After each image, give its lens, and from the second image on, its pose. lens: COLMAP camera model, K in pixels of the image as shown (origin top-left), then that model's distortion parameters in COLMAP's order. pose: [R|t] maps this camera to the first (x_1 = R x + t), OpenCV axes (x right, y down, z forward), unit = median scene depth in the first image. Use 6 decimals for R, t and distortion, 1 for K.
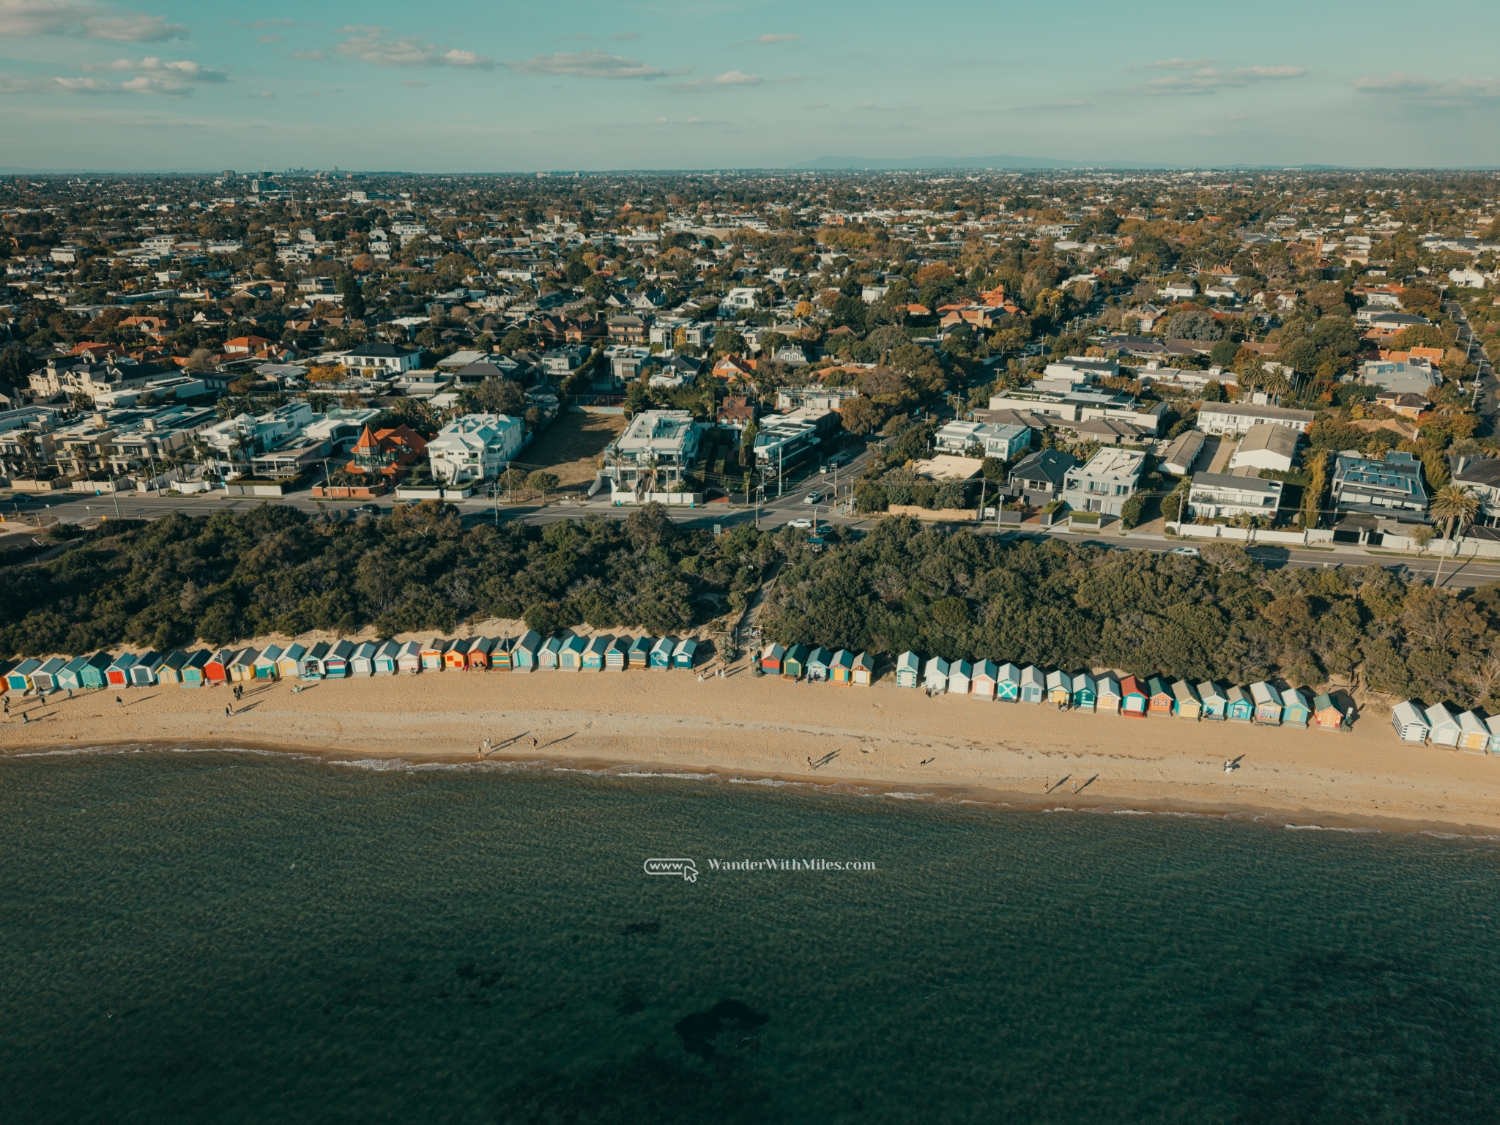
lens RADIAL K [[1038.4, 0, 754.8], [0, 1038.4, 527.1], [0, 0, 1]] dist [0.045243, -0.061720]
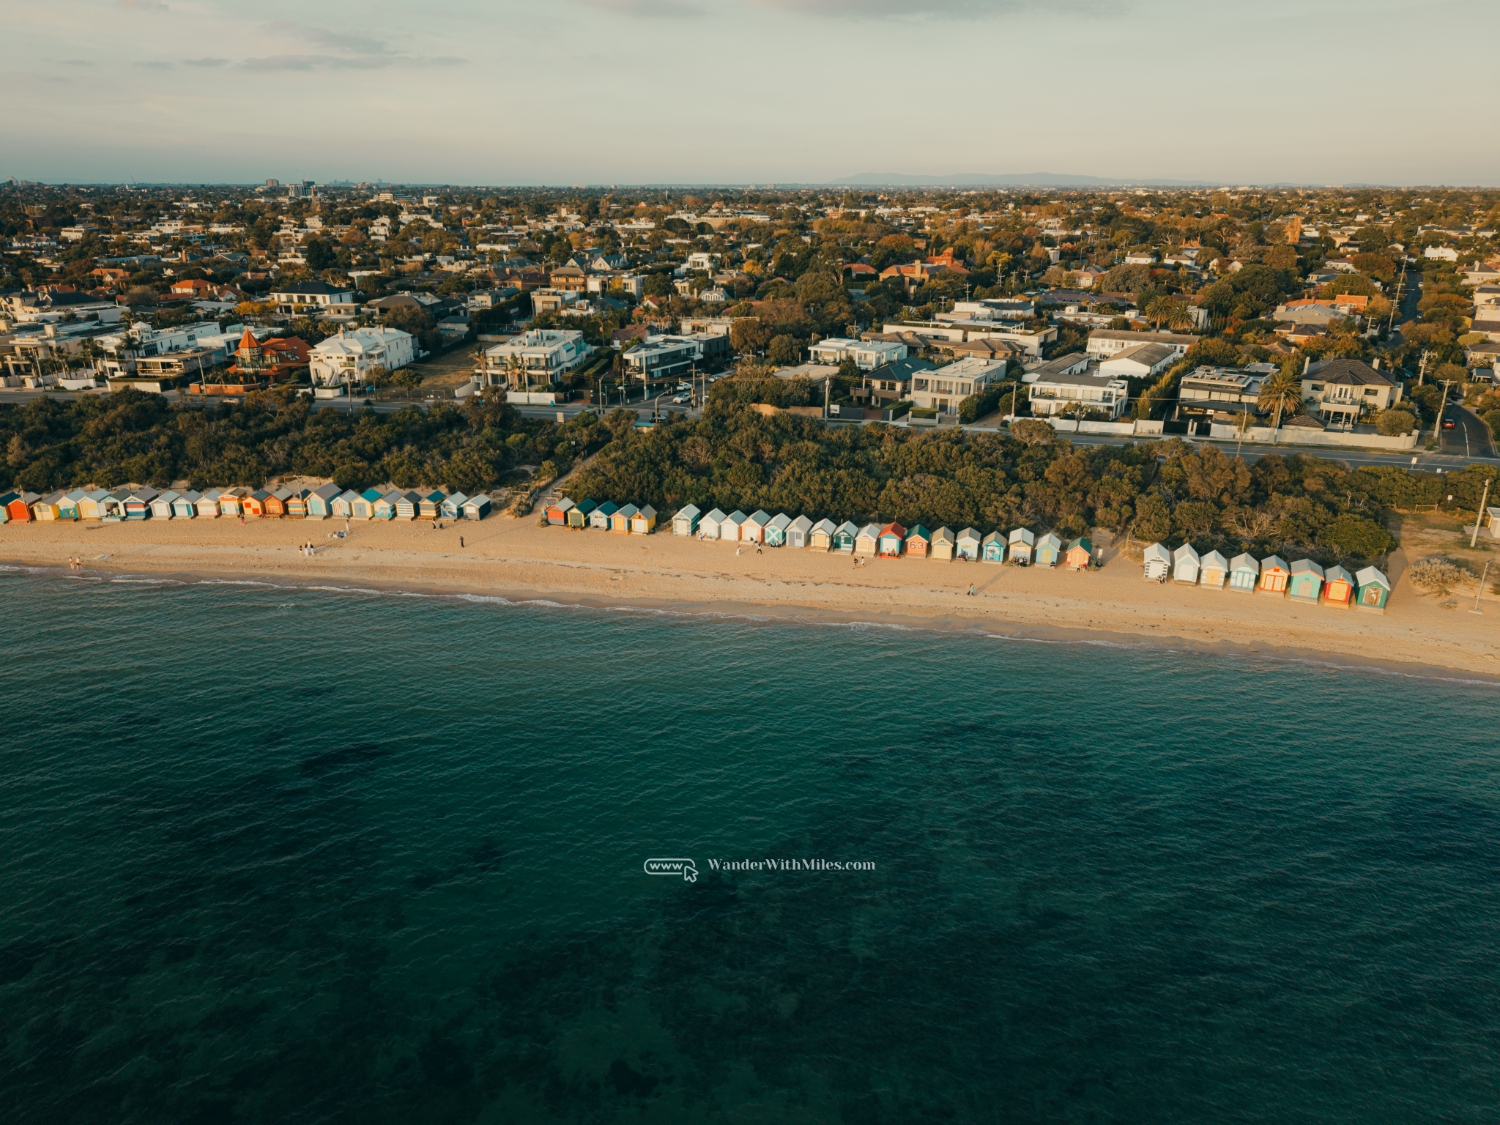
lens RADIAL K [[1026.3, 0, 750.0], [0, 1026.3, 562.5], [0, 0, 1]] dist [0.033227, -0.032838]
pose [[0.999232, 0.019552, -0.033956, 0.157186], [-0.018843, 0.999600, 0.021081, 0.100456], [0.034354, -0.020425, 0.999201, 0.000787]]
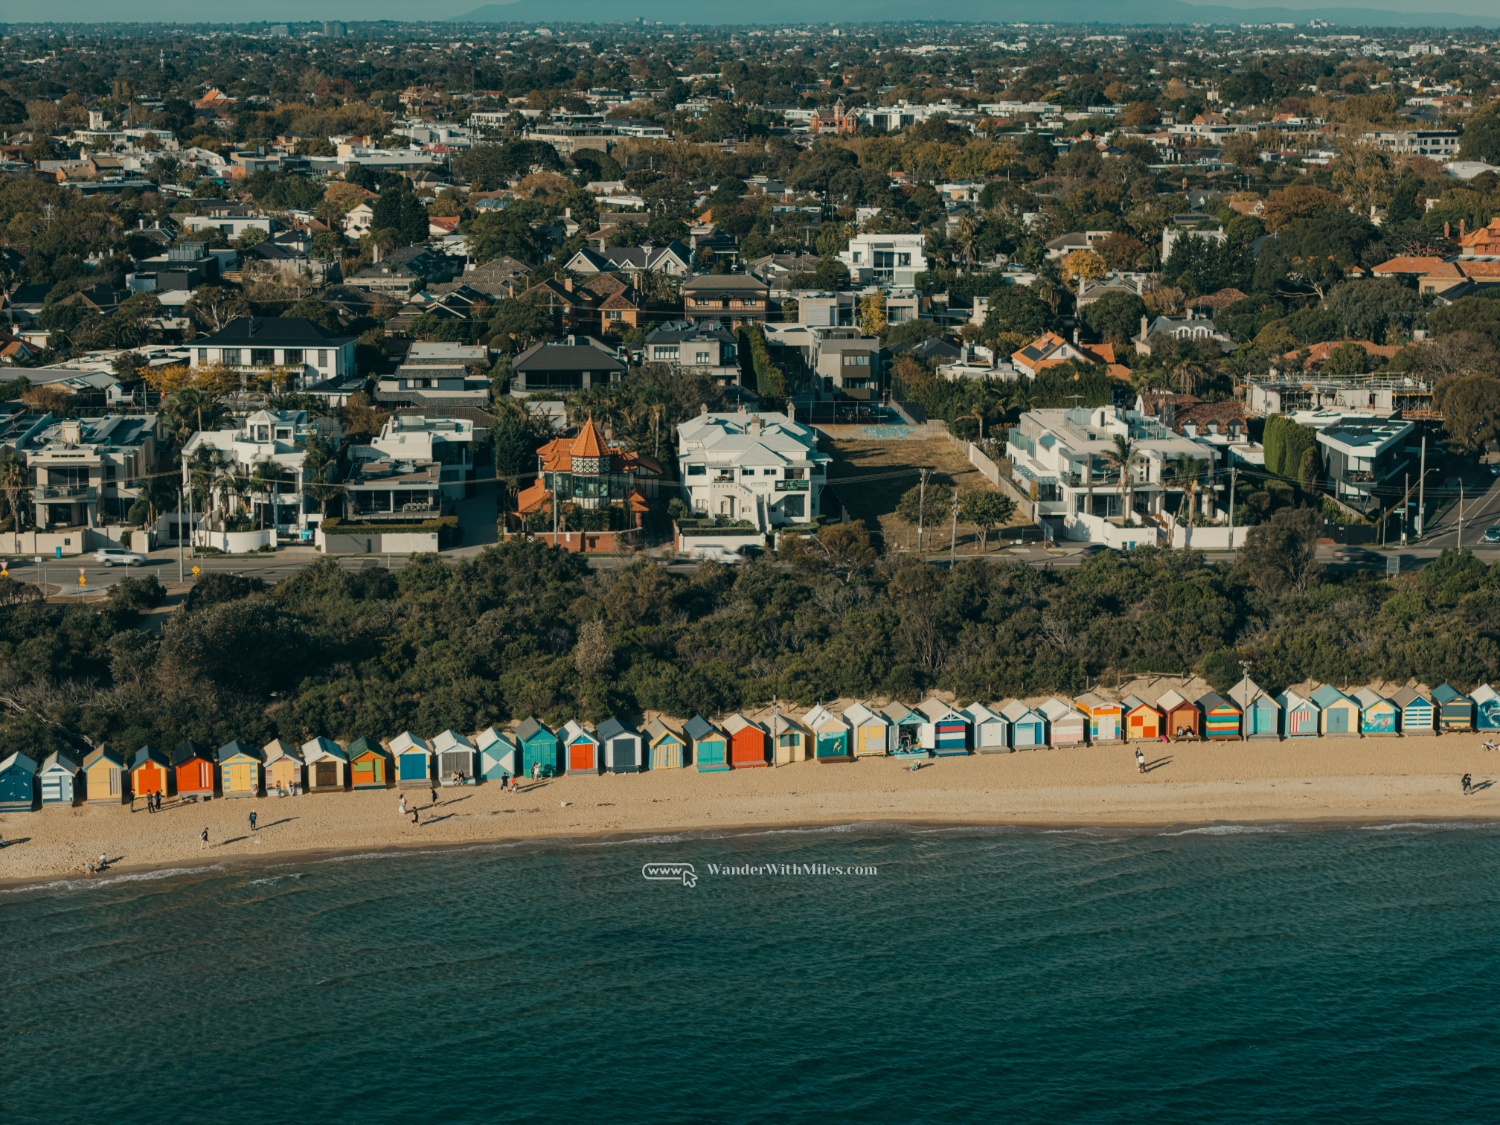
lens RADIAL K [[2965.6, 0, 750.0], [0, 2965.6, 562.5], [0, 0, 1]] dist [0.012936, 0.014067]
pose [[0.992074, -0.017049, 0.124492, -0.462287], [0.035860, 0.987963, -0.150474, 0.182068], [-0.120428, 0.153746, 0.980744, -0.367682]]
